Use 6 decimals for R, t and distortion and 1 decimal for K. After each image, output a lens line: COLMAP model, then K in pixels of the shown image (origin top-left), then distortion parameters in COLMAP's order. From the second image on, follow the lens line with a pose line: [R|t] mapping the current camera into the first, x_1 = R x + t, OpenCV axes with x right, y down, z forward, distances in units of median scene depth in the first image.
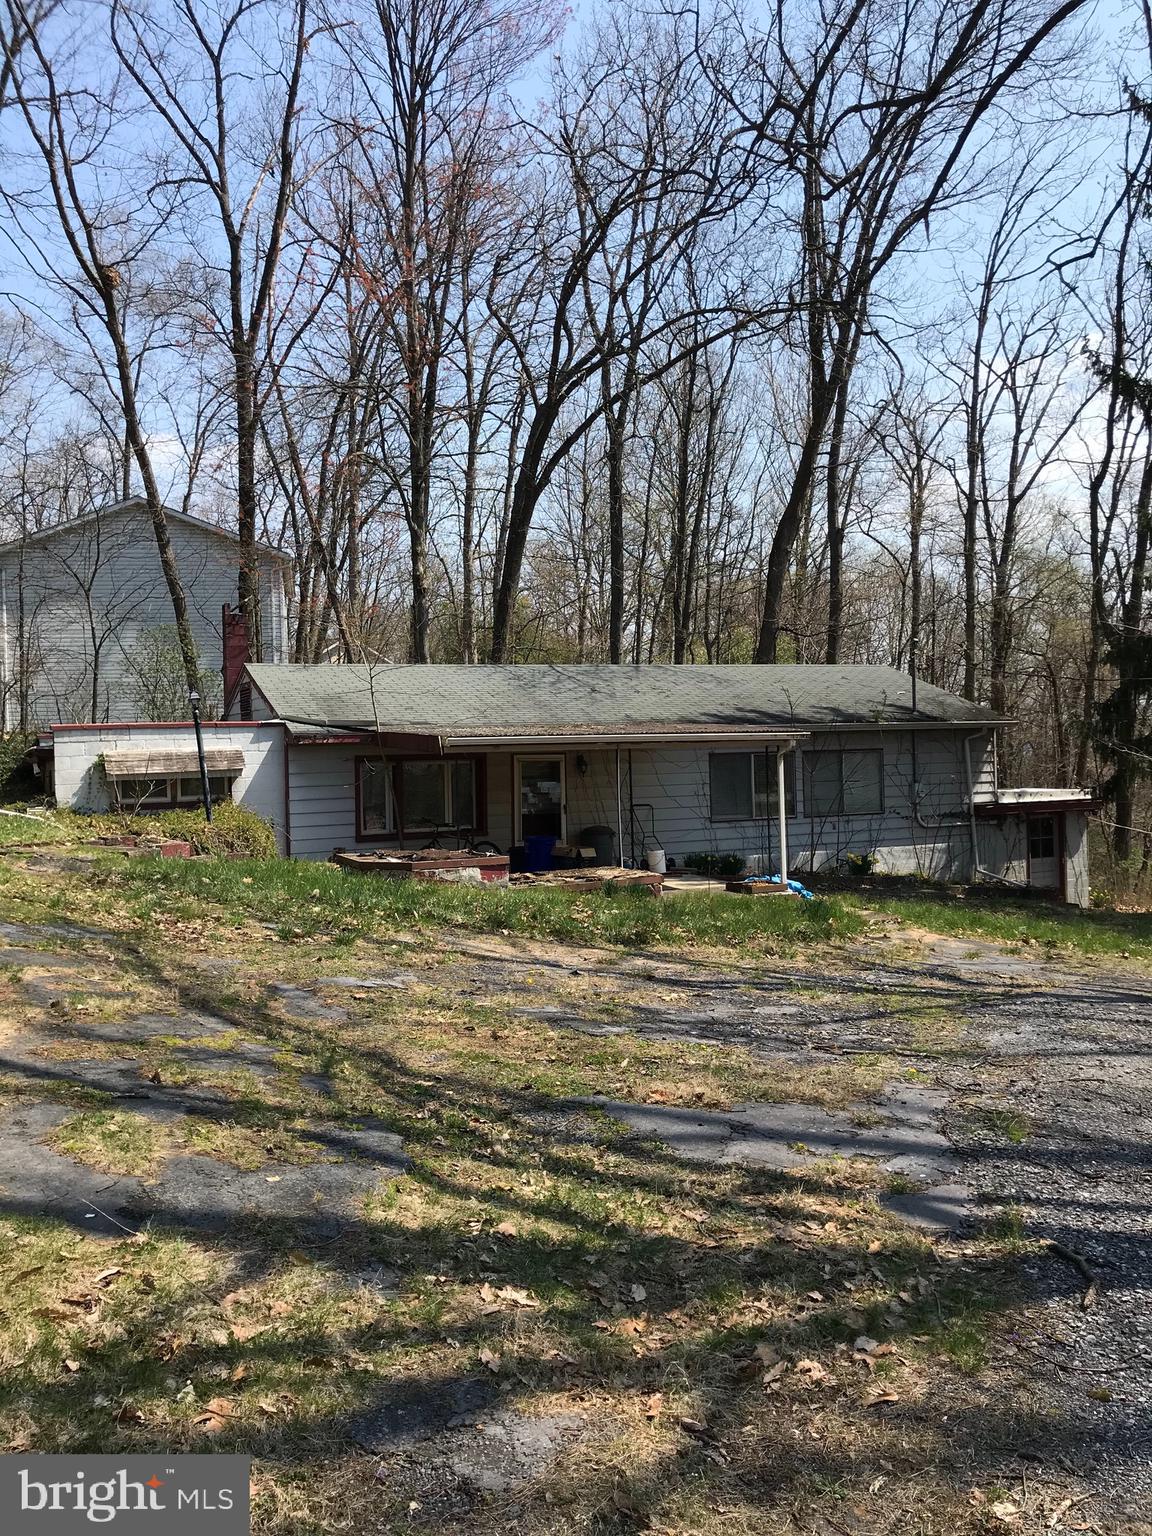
lens RADIAL K [[1260.5, 0, 576.0], [0, 1260.5, 768.0], [0, 0, 1]] dist [-0.003179, -0.003880]
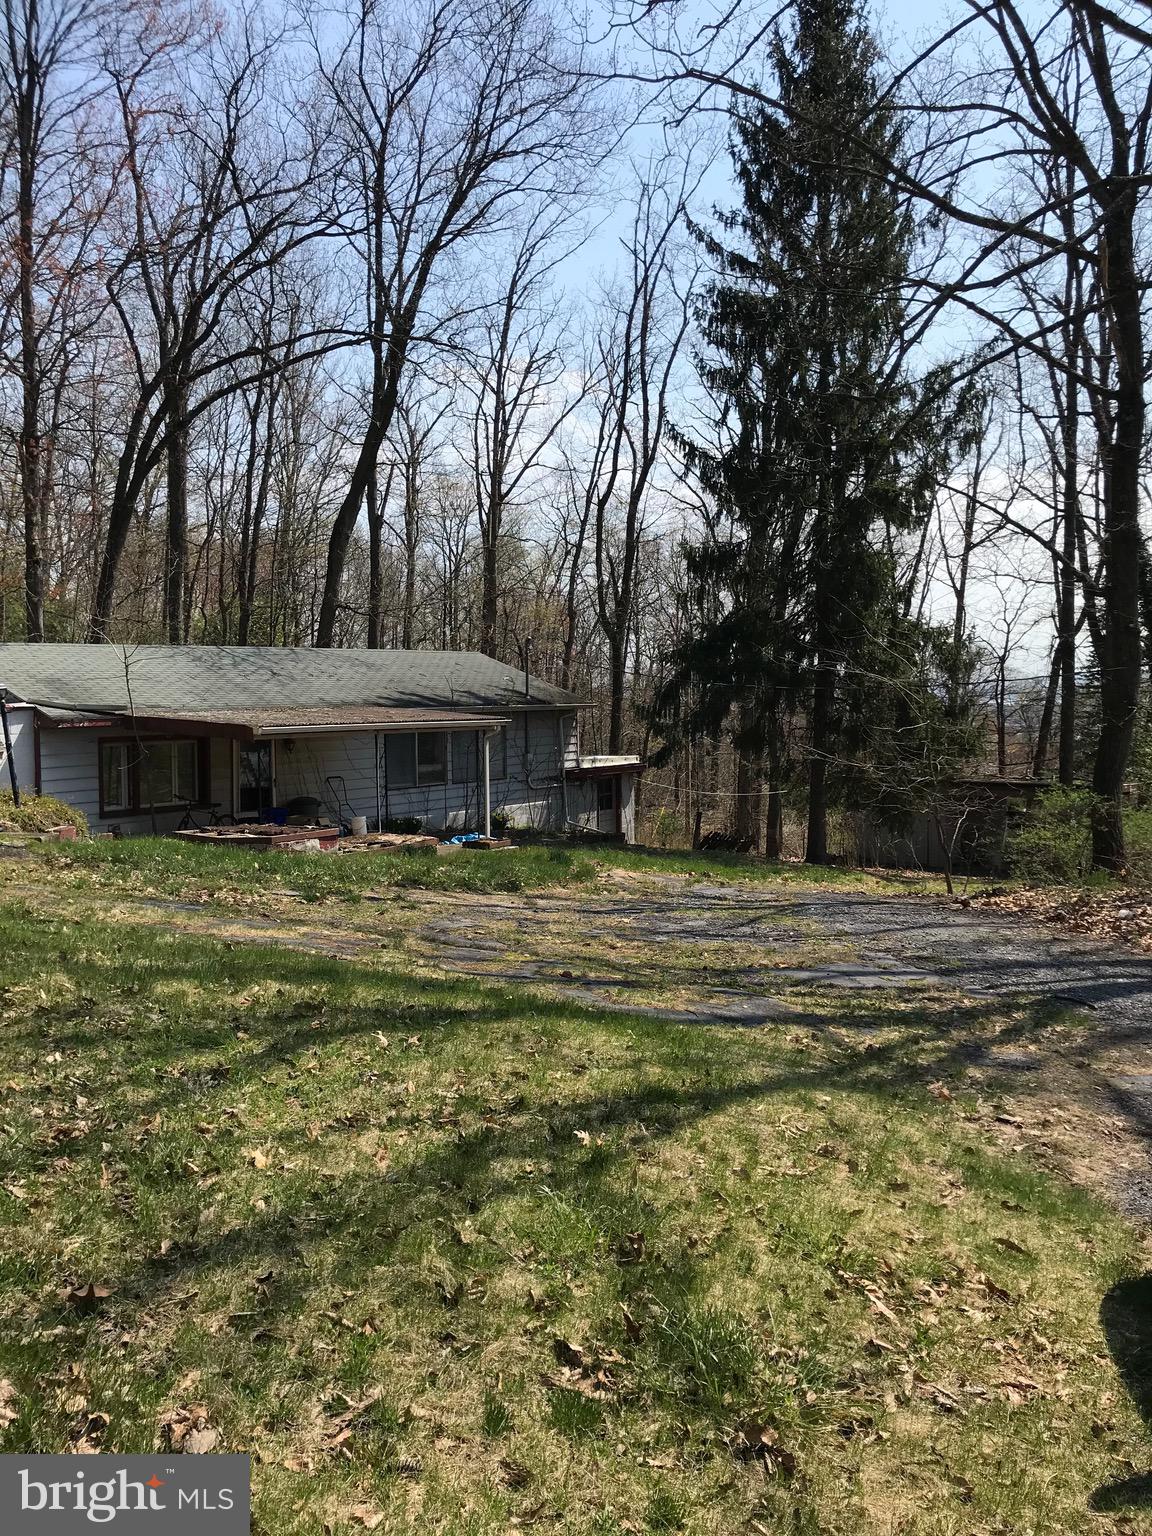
lens RADIAL K [[1253.7, 0, 576.0], [0, 1253.7, 768.0], [0, 0, 1]] dist [0.009557, -0.000097]
pose [[0.886830, -0.015584, 0.461833, -0.322893], [-0.003390, 0.999185, 0.040227, -0.029383], [-0.462083, -0.037240, 0.886054, -0.137156]]
